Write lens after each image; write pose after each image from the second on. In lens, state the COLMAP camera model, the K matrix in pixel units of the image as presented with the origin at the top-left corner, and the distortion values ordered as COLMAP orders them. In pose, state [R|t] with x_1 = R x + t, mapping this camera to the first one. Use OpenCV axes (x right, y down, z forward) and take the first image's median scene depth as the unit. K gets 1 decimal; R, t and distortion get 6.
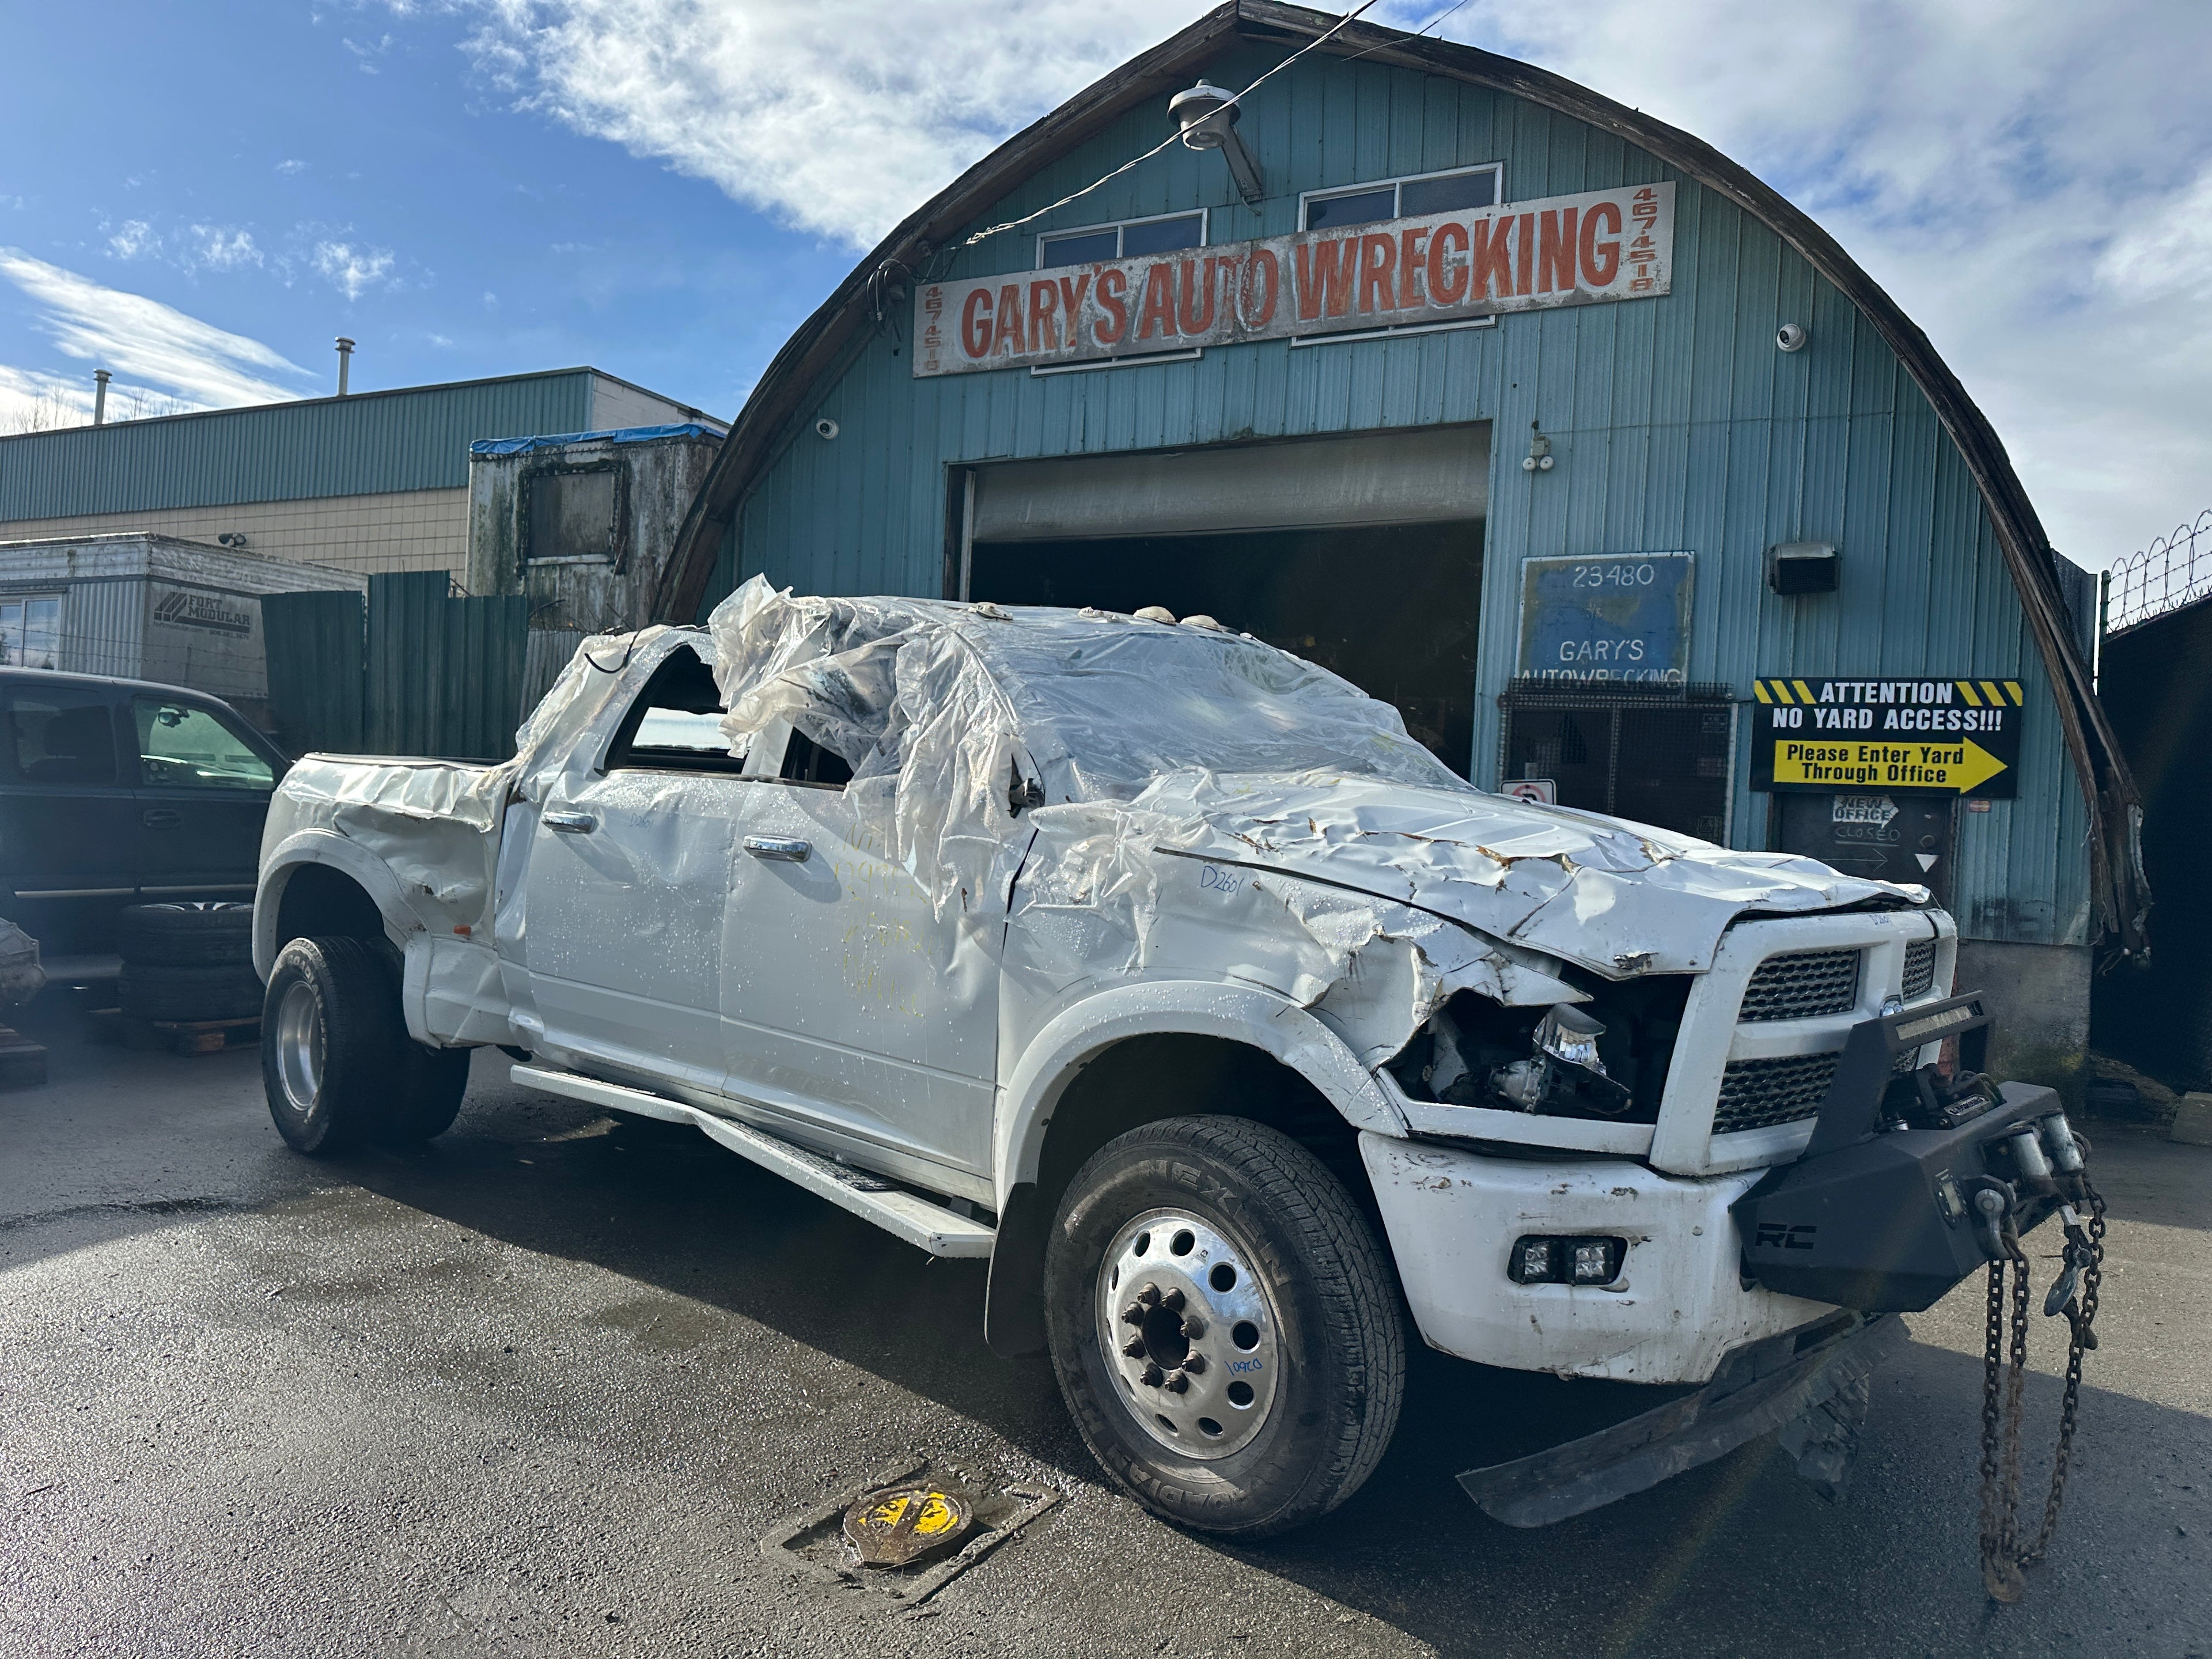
lens RADIAL K [[1555.2, 0, 1094.1], [0, 1555.2, 854.8], [0, 0, 1]] dist [0.051663, -0.060723]
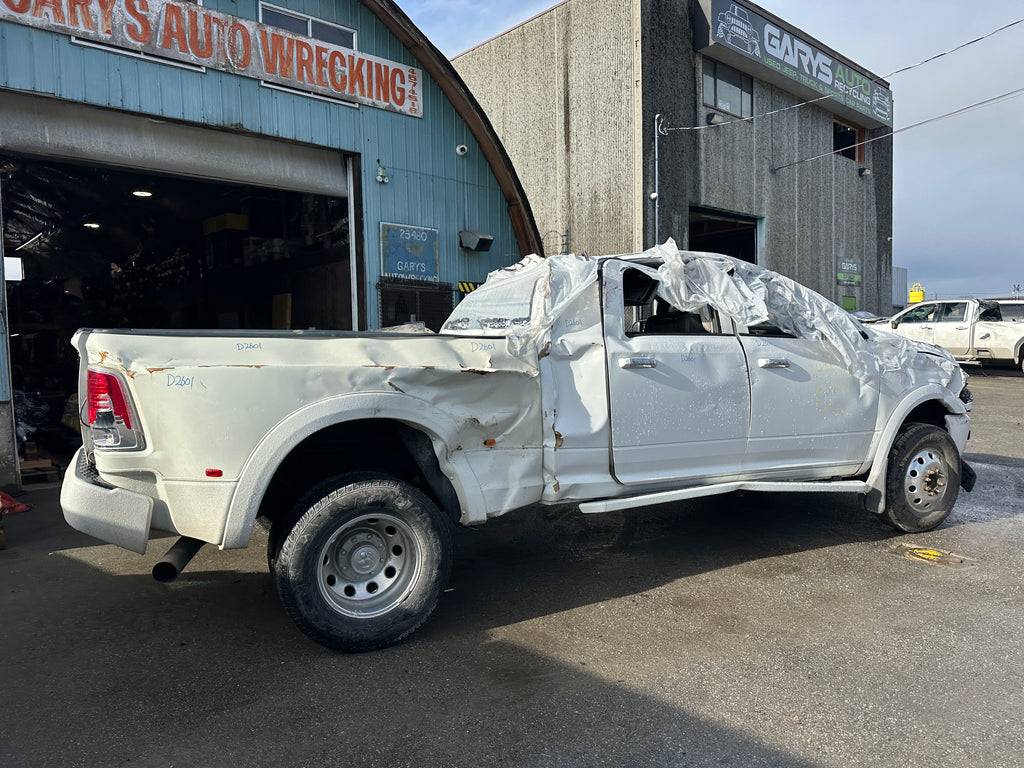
lens RADIAL K [[720.0, 0, 517.3], [0, 720.0, 397.6], [0, 0, 1]] dist [0.051663, -0.060723]
pose [[0.347546, -0.122972, 0.929564, -0.664232], [0.051627, 0.992369, 0.111978, -0.046755], [-0.936240, 0.009073, 0.351243, 0.465362]]
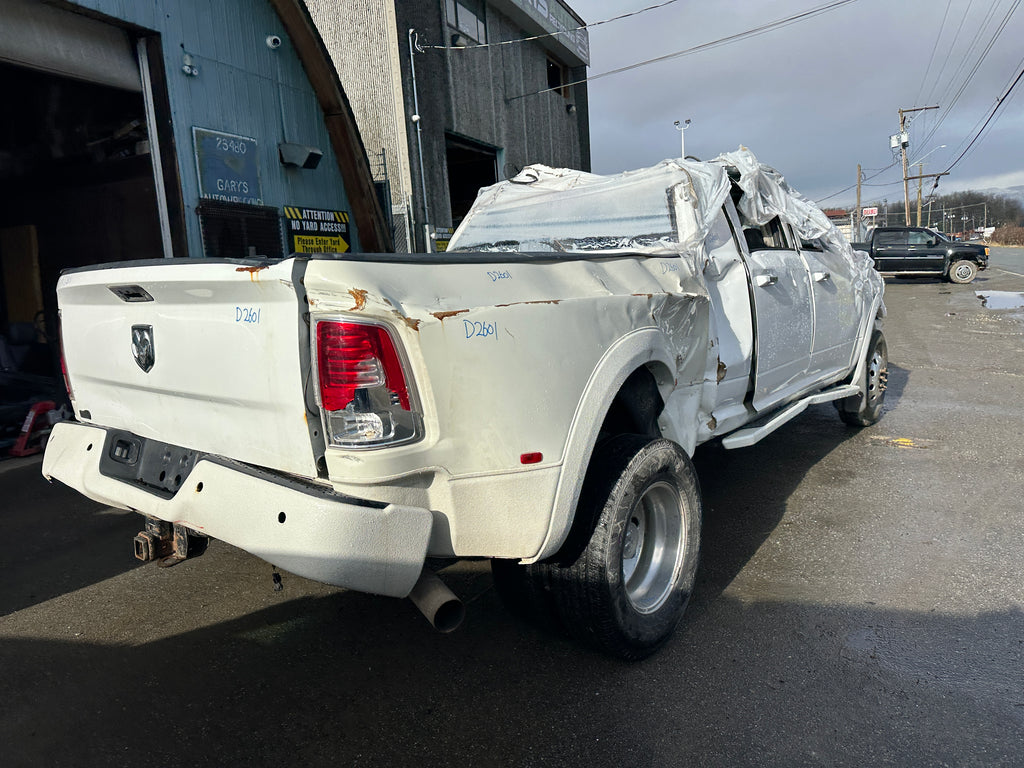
lens RADIAL K [[720.0, 0, 522.1], [0, 720.0, 397.1], [0, 0, 1]] dist [0.051663, -0.060723]
pose [[-0.104796, -0.214828, 0.971013, -0.621703], [0.073974, 0.972001, 0.223030, -0.052846], [-0.991739, 0.095202, -0.085970, 0.753115]]
